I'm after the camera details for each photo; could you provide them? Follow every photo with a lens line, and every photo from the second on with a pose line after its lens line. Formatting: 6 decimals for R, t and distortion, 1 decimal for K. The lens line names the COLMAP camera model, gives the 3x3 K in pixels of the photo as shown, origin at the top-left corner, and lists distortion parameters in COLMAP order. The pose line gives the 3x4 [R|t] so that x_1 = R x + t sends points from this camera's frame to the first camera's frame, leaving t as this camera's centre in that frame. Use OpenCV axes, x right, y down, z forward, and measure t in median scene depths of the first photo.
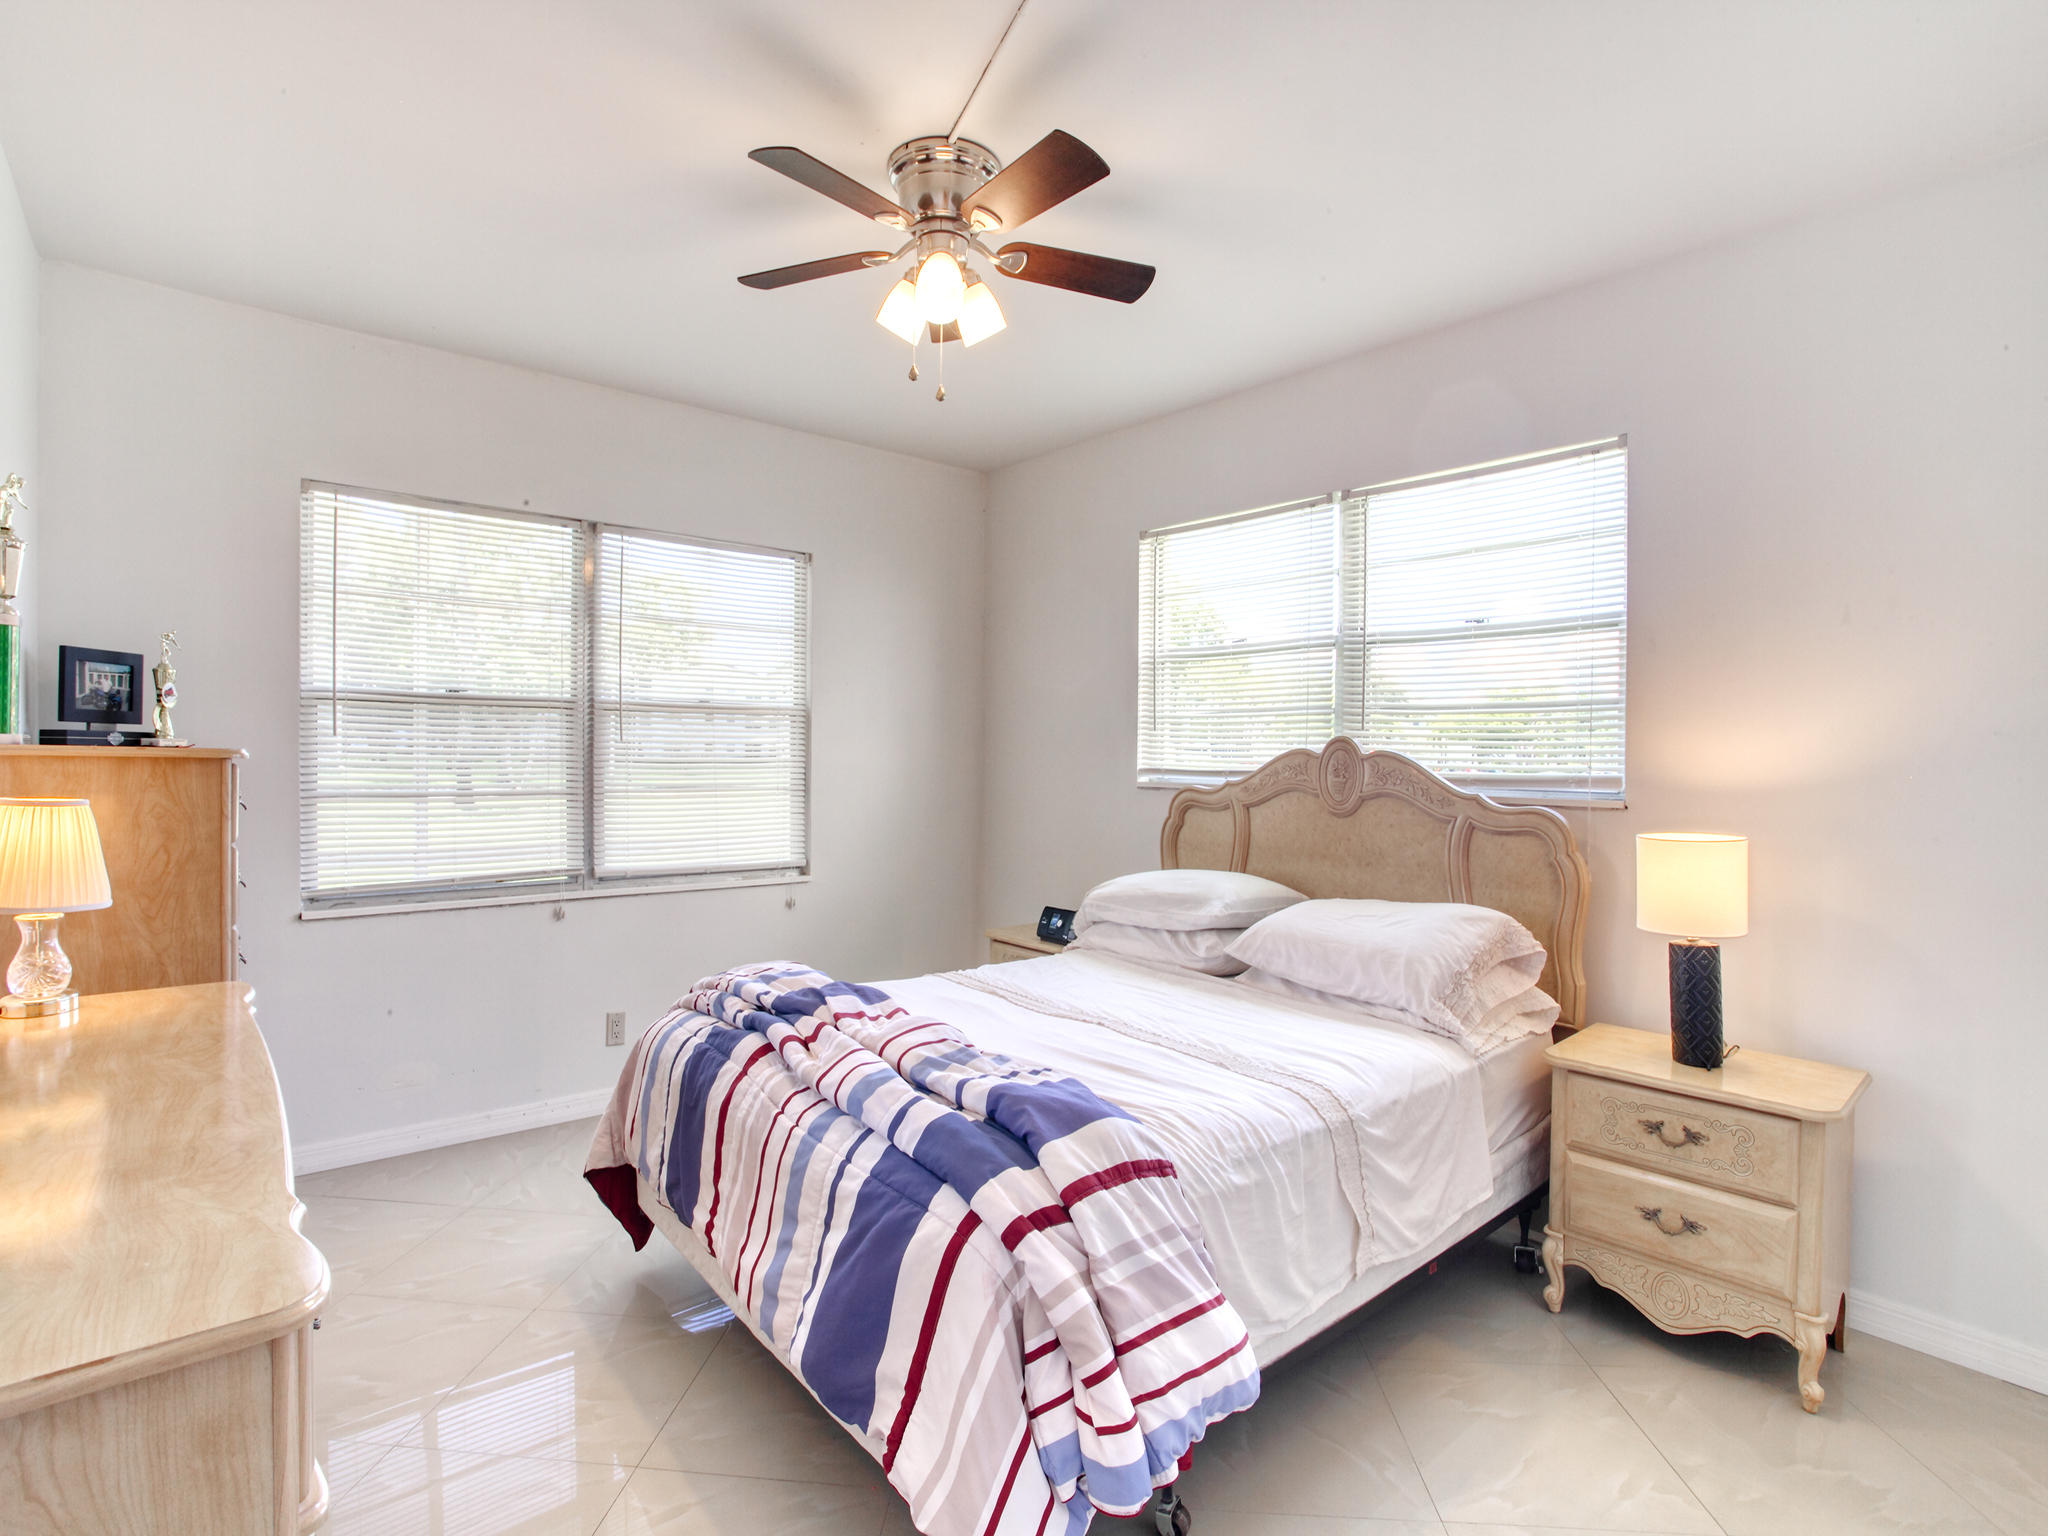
lens RADIAL K [[991.4, 0, 1002.0], [0, 991.4, 765.7], [0, 0, 1]] dist [-0.024629, 0.001126]
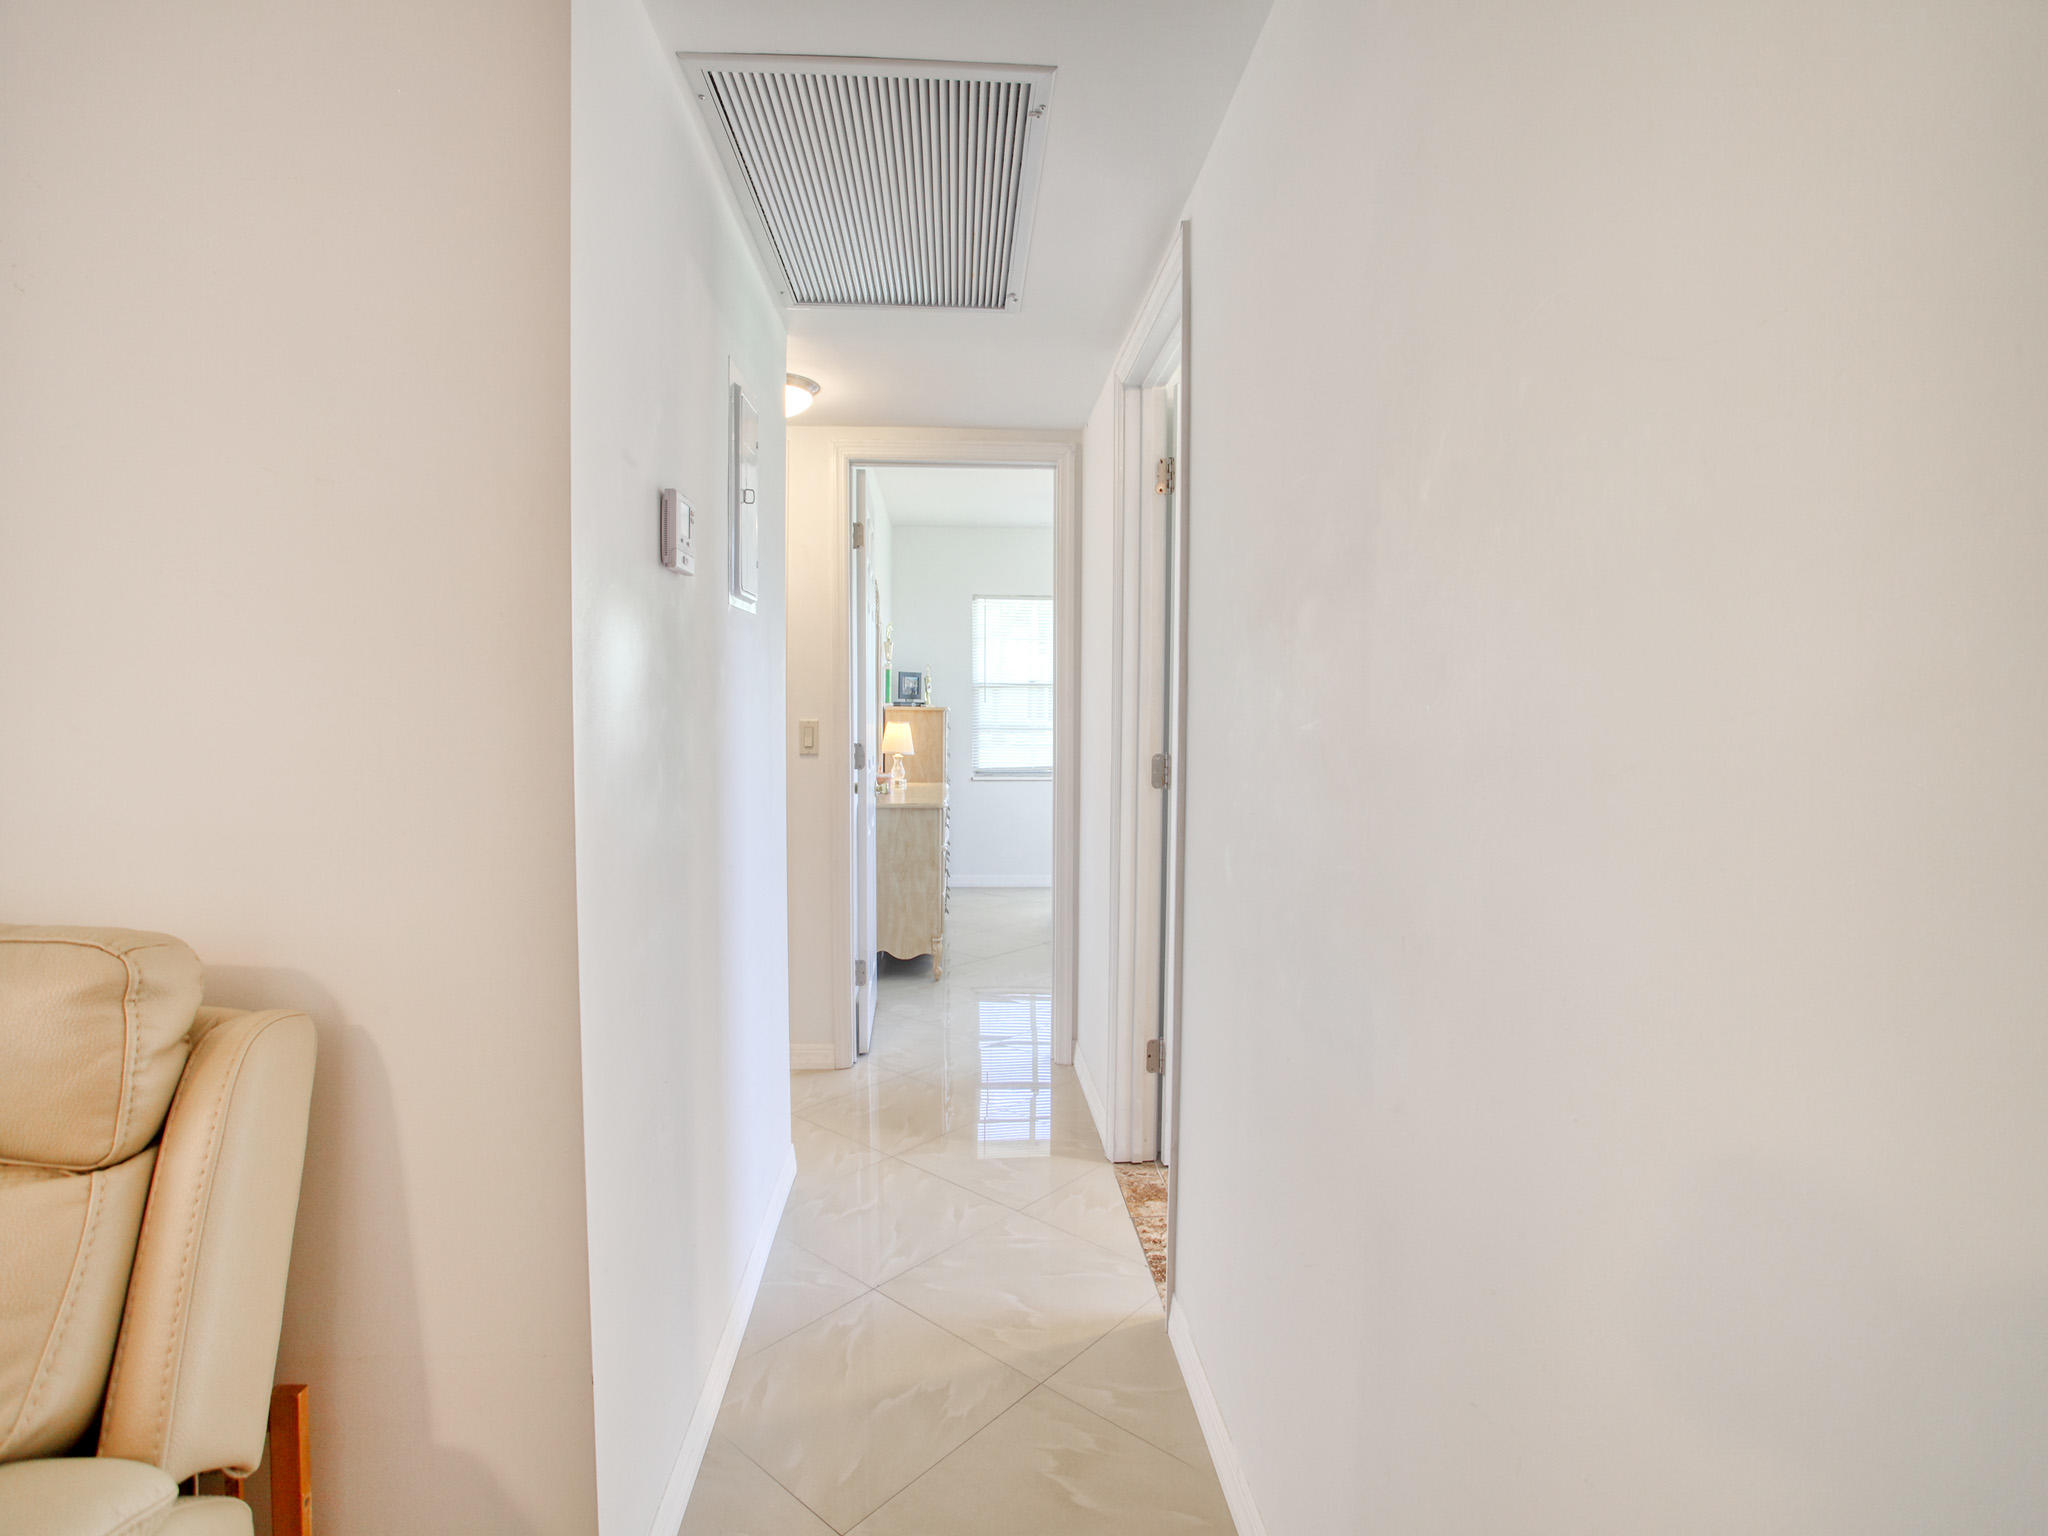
lens RADIAL K [[1051.4, 0, 1027.5], [0, 1051.4, 758.9], [0, 0, 1]] dist [-0.000308, 0.000084]
pose [[0.811751, 0.018671, -0.583705, 1.105638], [-0.002057, 0.999574, 0.029111, 0.039541], [0.583999, -0.022430, 0.811444, -1.248645]]
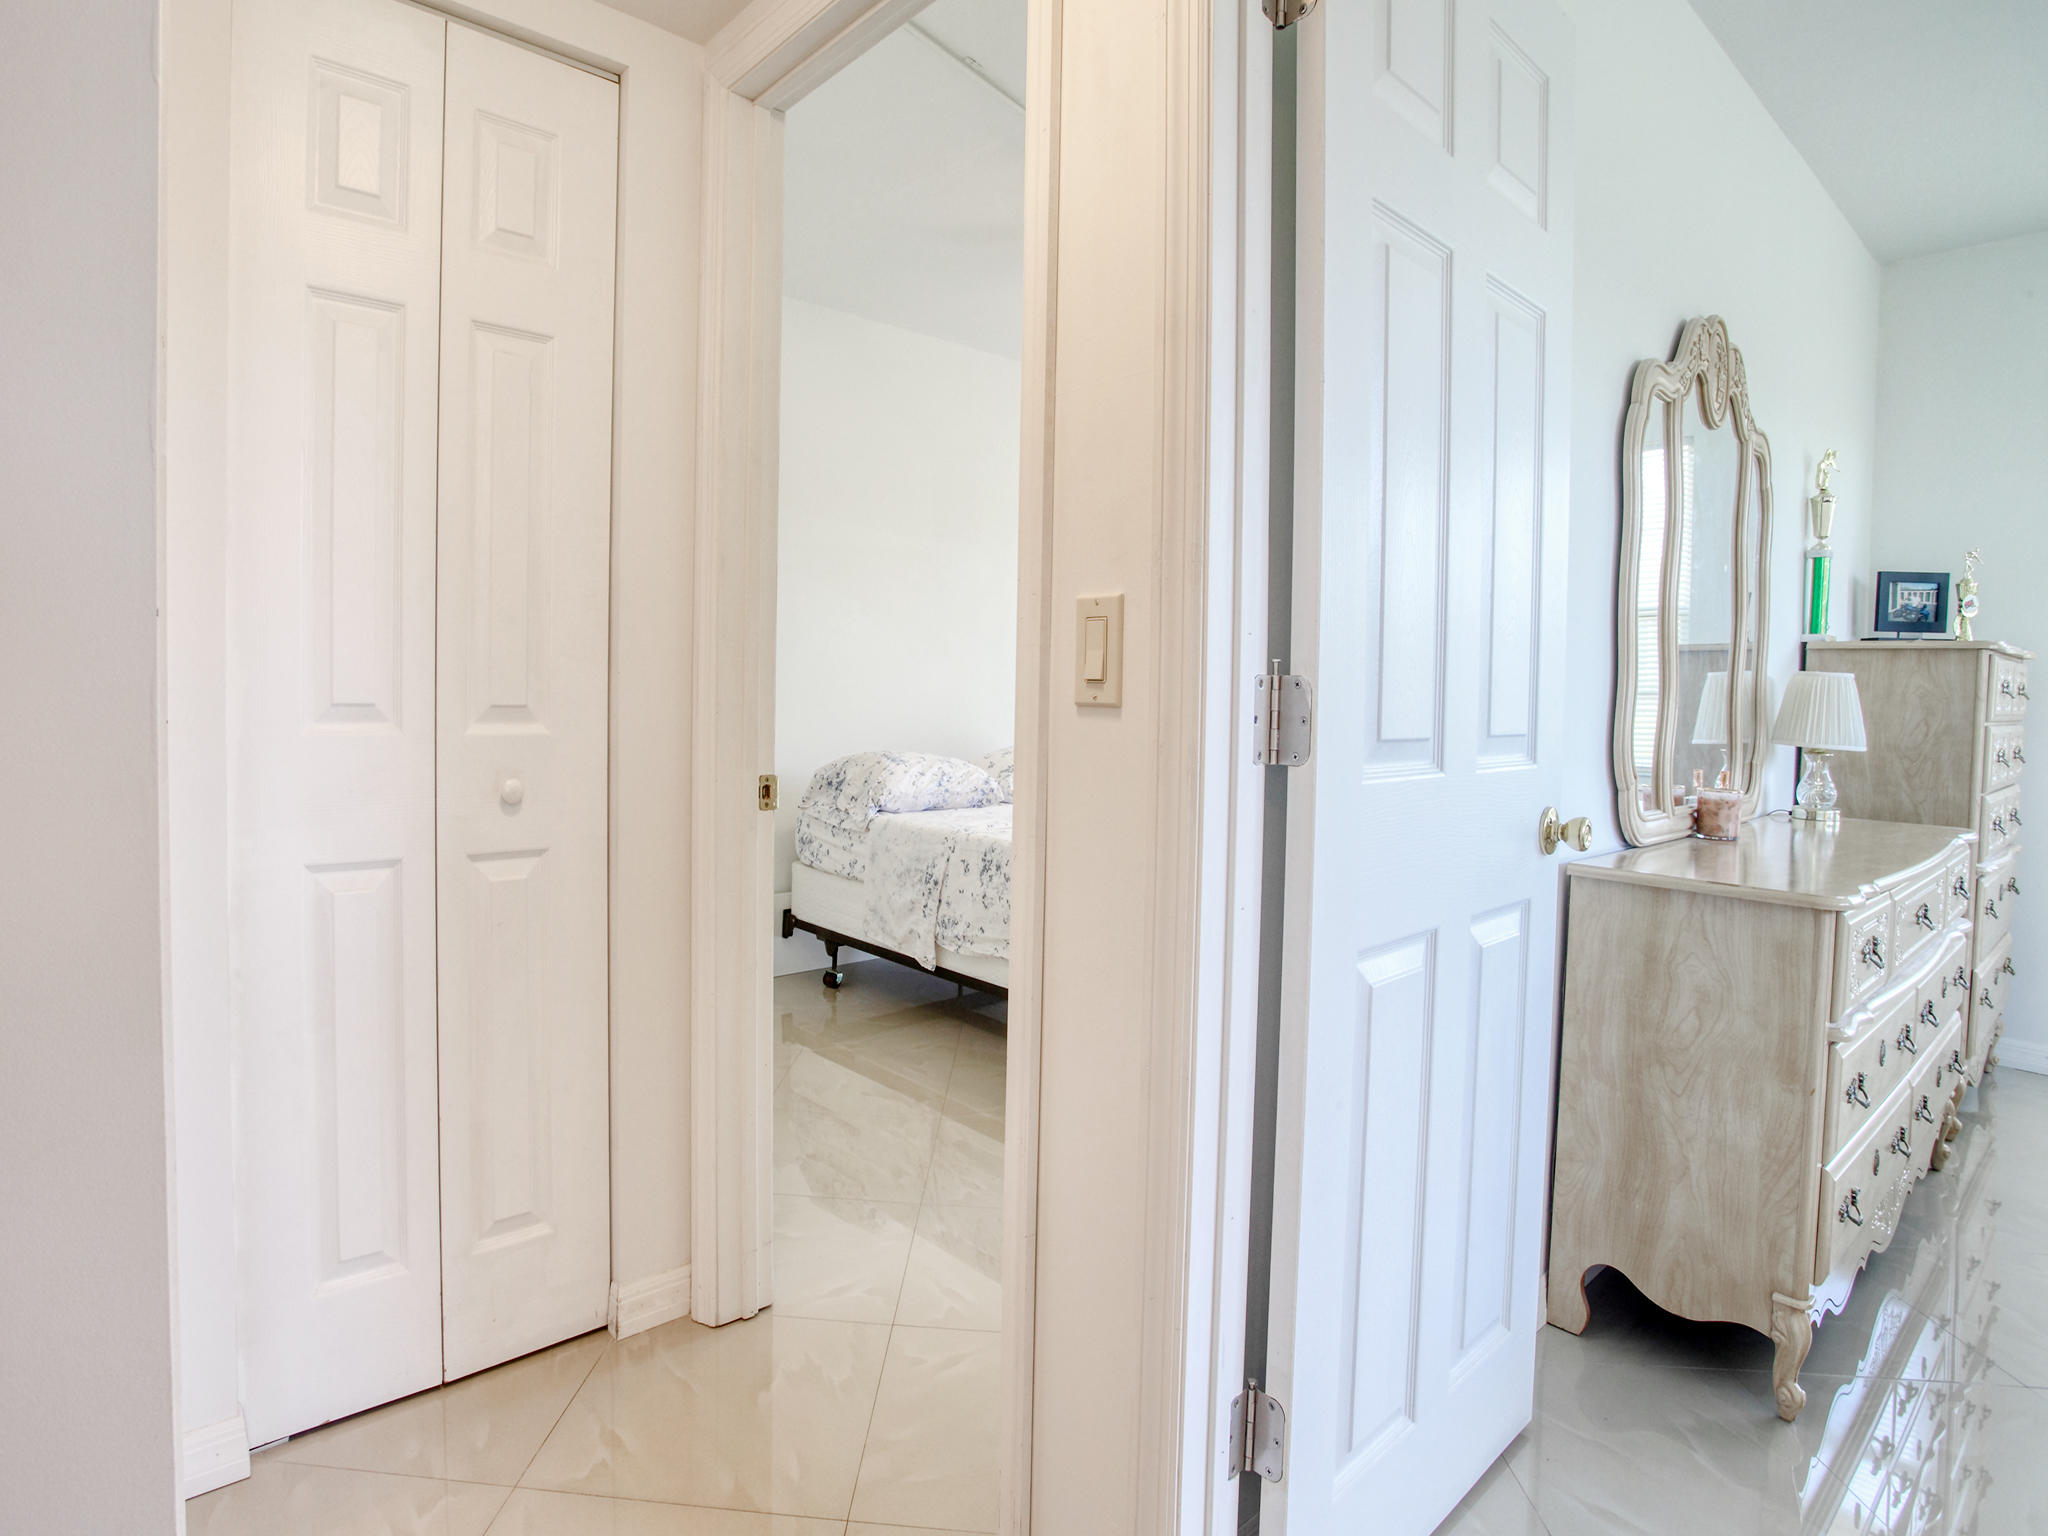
lens RADIAL K [[1130.5, 0, 1016.6], [0, 1130.5, 768.8], [0, 0, 1]] dist [-0.003505, 0.000720]
pose [[0.073427, 0.053396, -0.995870, 0.432972], [-0.022629, 0.998398, 0.051863, 0.082619], [0.997044, 0.018727, 0.074517, -0.235823]]
